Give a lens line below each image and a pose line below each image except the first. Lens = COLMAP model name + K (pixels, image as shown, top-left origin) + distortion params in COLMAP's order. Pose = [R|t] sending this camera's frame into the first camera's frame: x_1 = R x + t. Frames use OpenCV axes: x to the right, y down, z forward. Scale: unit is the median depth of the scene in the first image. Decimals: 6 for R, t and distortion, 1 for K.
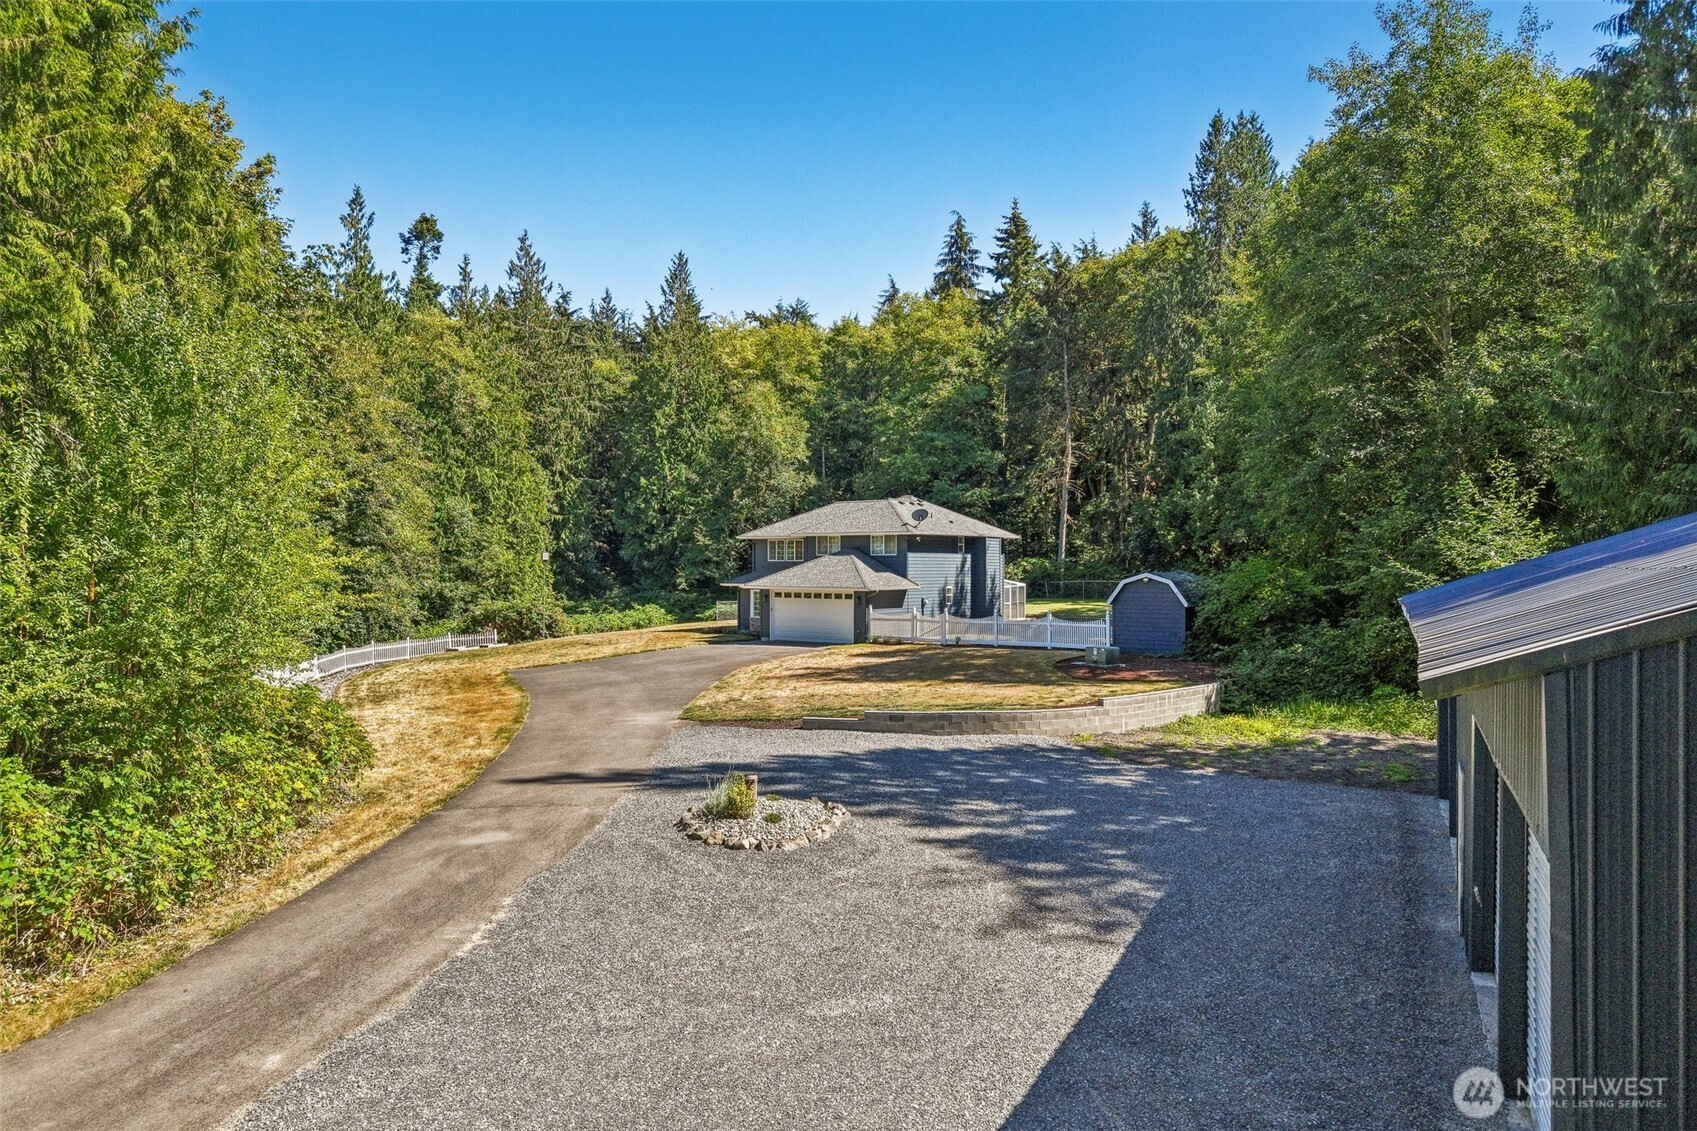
lens RADIAL K [[1180.4, 0, 813.6], [0, 1180.4, 617.7], [0, 0, 1]] dist [0.002238, -0.000968]
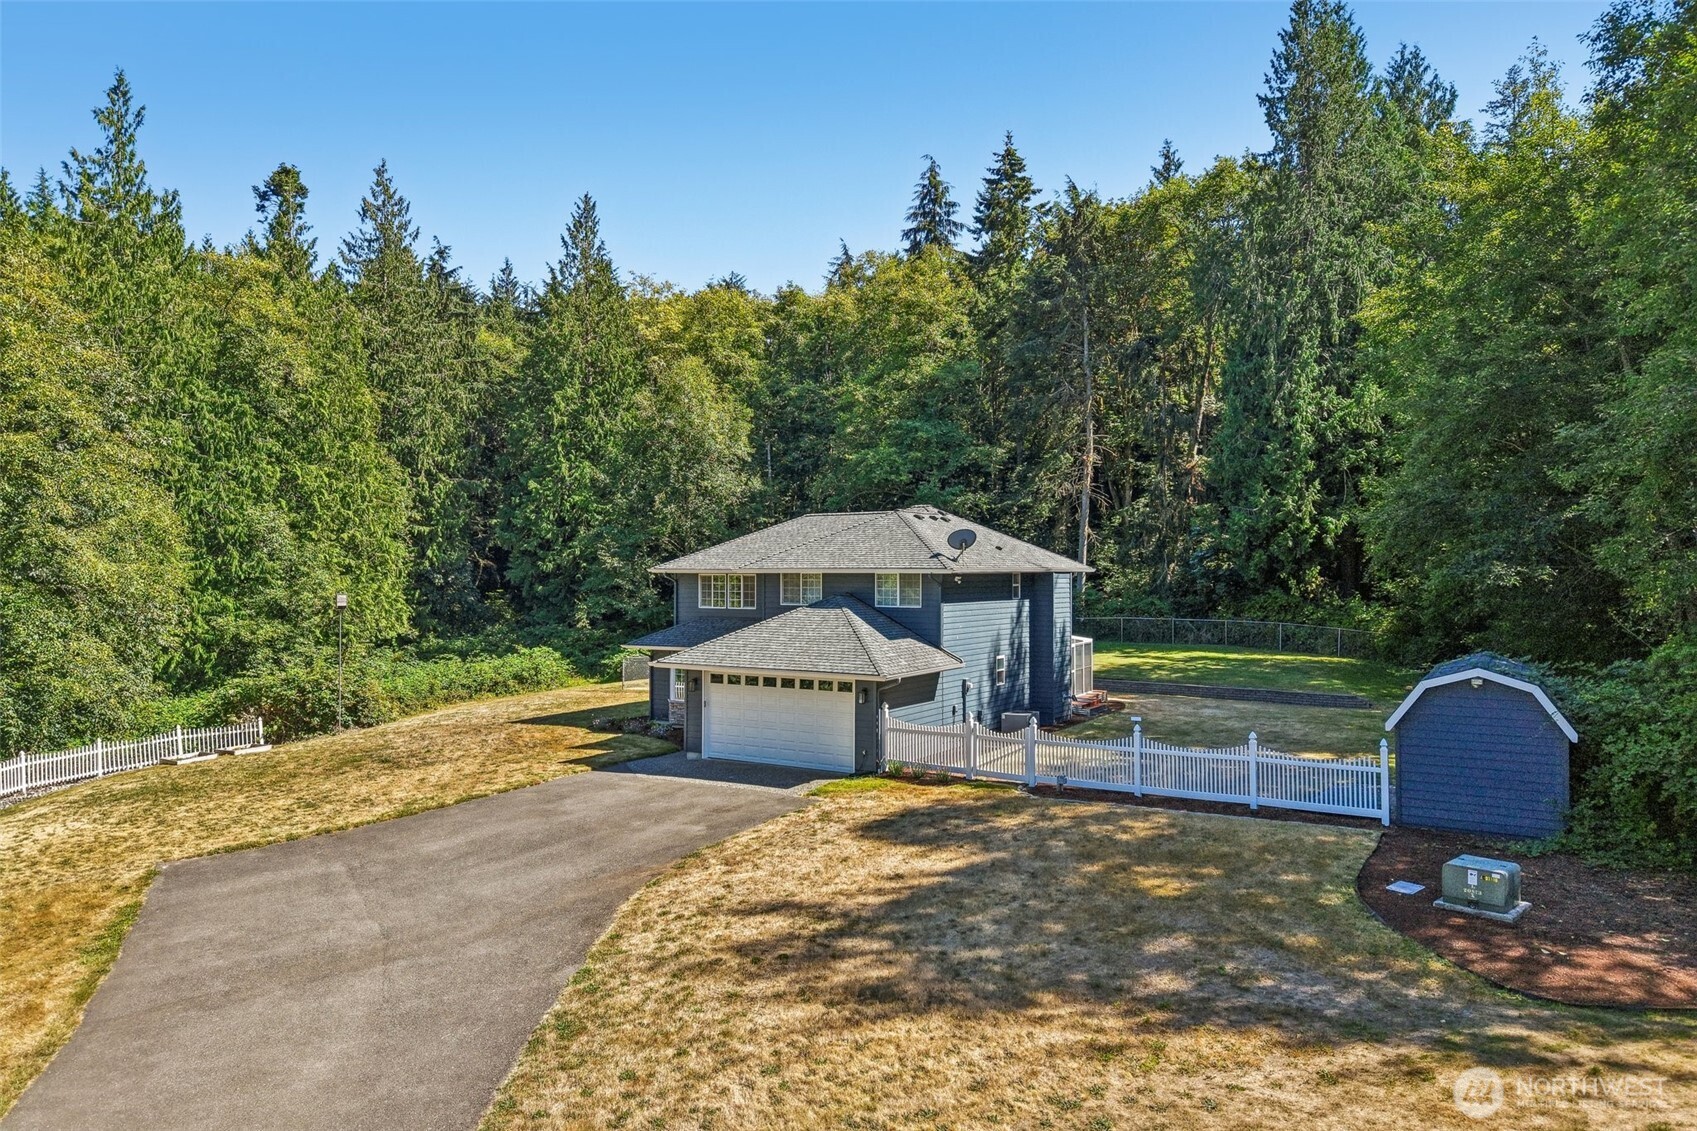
lens RADIAL K [[1088.4, 0, 792.3], [0, 1088.4, 566.2], [0, 0, 1]] dist [0.004512, -0.028609]
pose [[0.998776, -0.001093, 0.049456, -0.012494], [0.003163, 0.999121, -0.041799, -0.032831], [-0.049367, 0.041904, 0.997901, 0.298549]]
